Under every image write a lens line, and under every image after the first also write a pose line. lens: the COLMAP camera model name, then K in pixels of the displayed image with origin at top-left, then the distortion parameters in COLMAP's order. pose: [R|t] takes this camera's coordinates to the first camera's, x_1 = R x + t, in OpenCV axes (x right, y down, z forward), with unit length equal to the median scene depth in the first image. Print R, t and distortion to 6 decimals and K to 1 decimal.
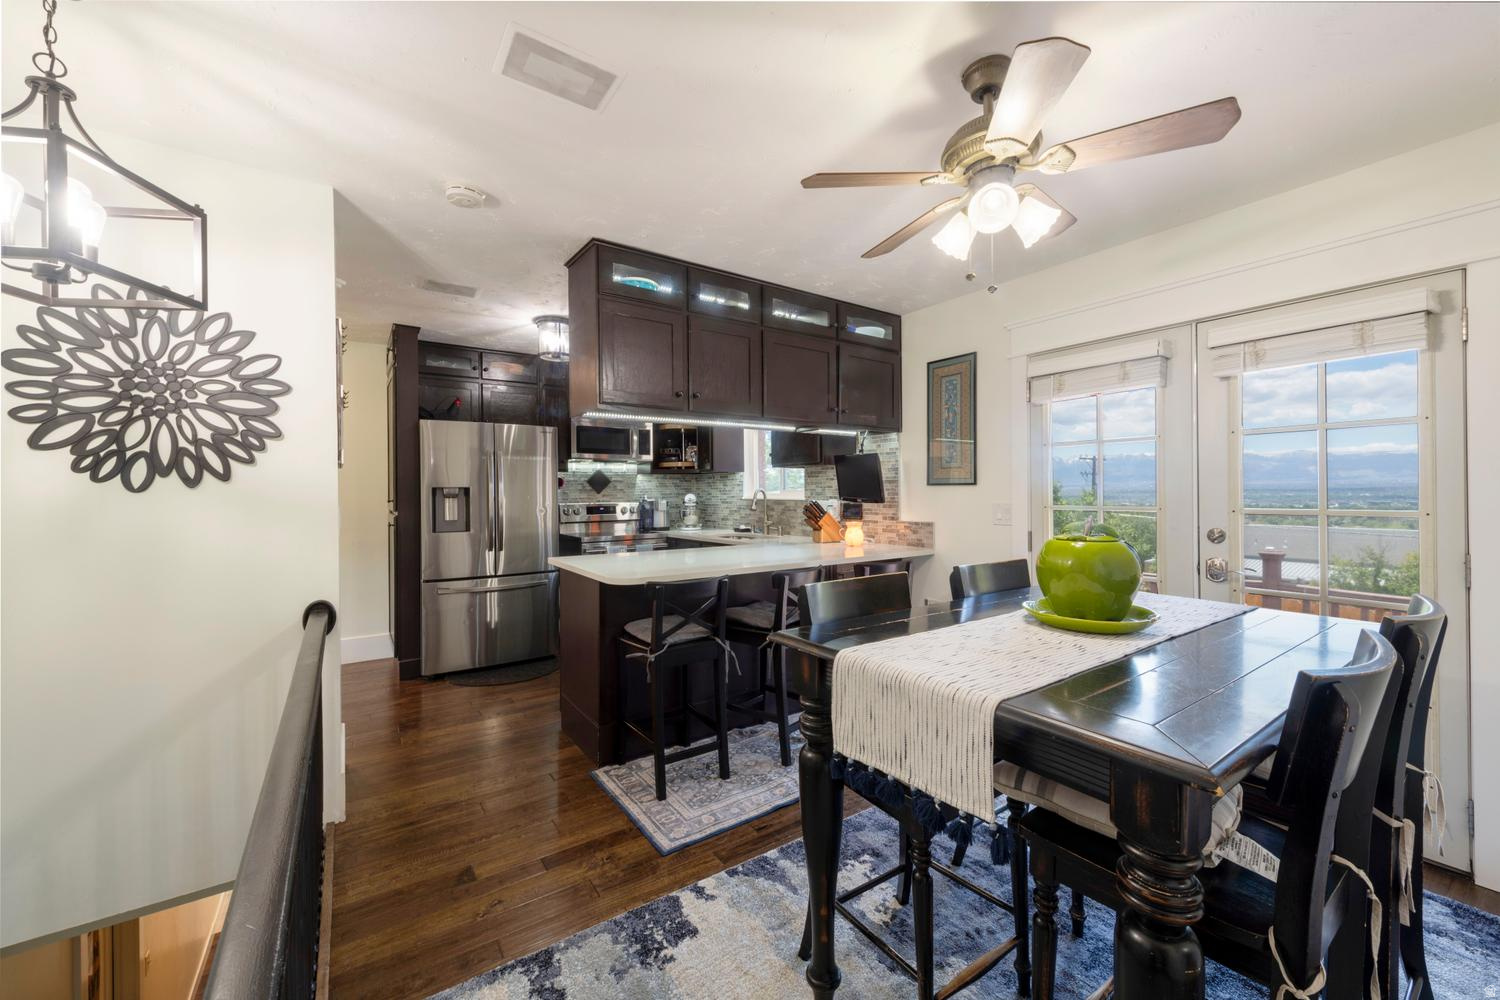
lens RADIAL K [[590.5, 0, 765.9], [0, 590.5, 494.4], [0, 0, 1]] dist [0.001405, -0.000513]
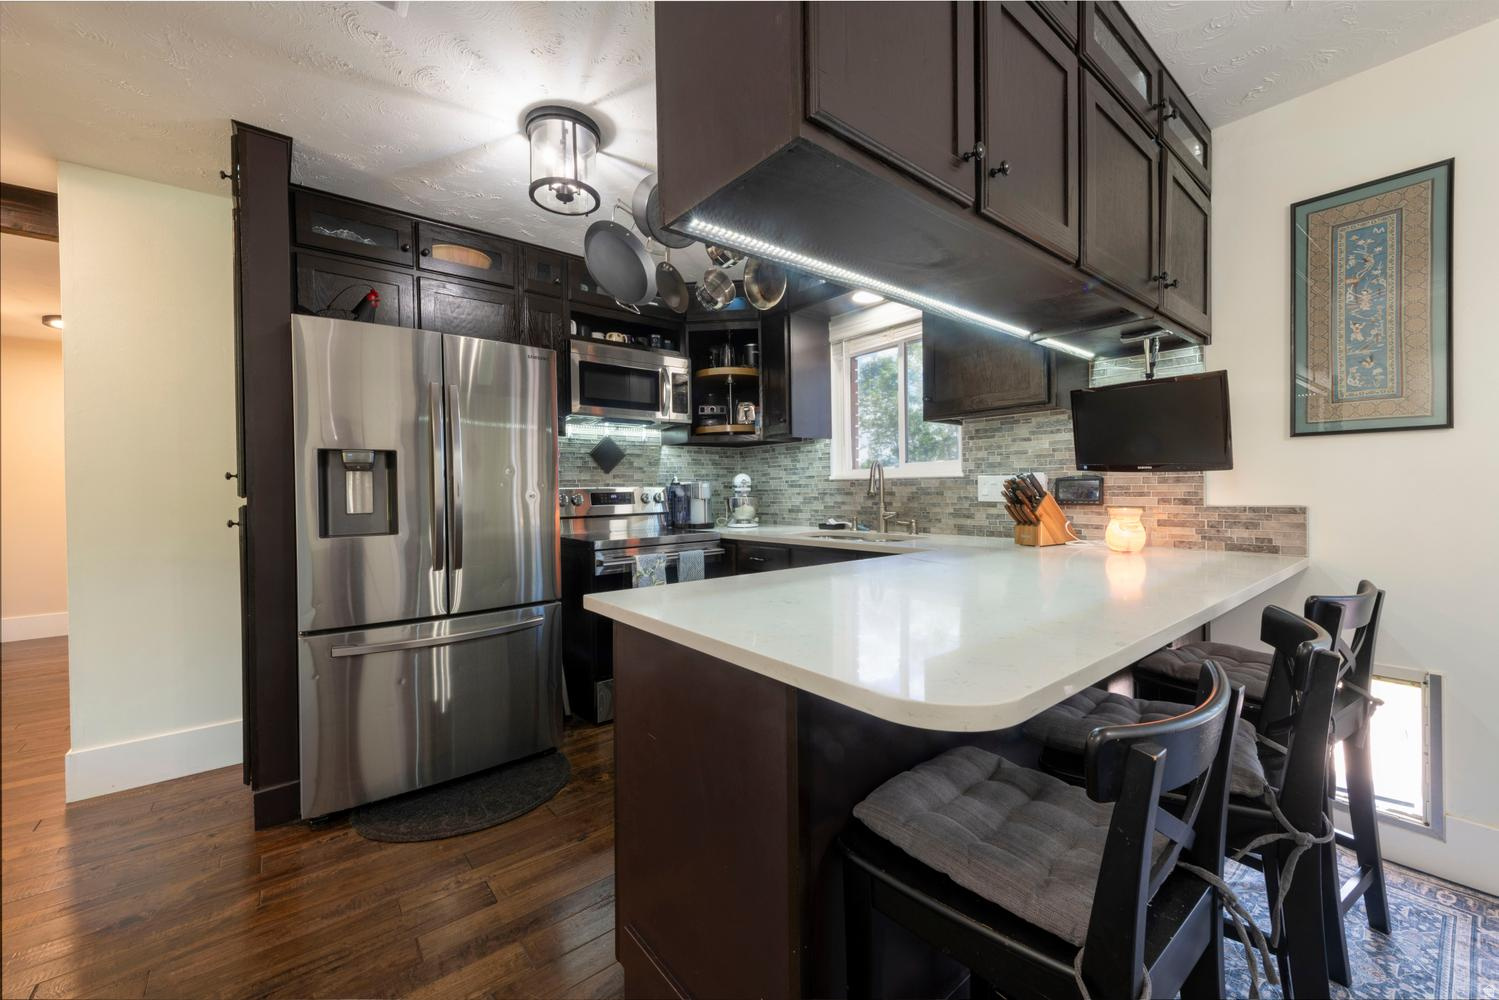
lens RADIAL K [[582.3, 0, 753.7], [0, 582.3, 493.4], [0, 0, 1]] dist [0.023164, -0.013025]
pose [[0.997626, -0.007513, 0.068461, -0.195276], [0.007414, 0.999971, 0.001709, 0.024789], [-0.068472, -0.001197, 0.997652, 0.406530]]
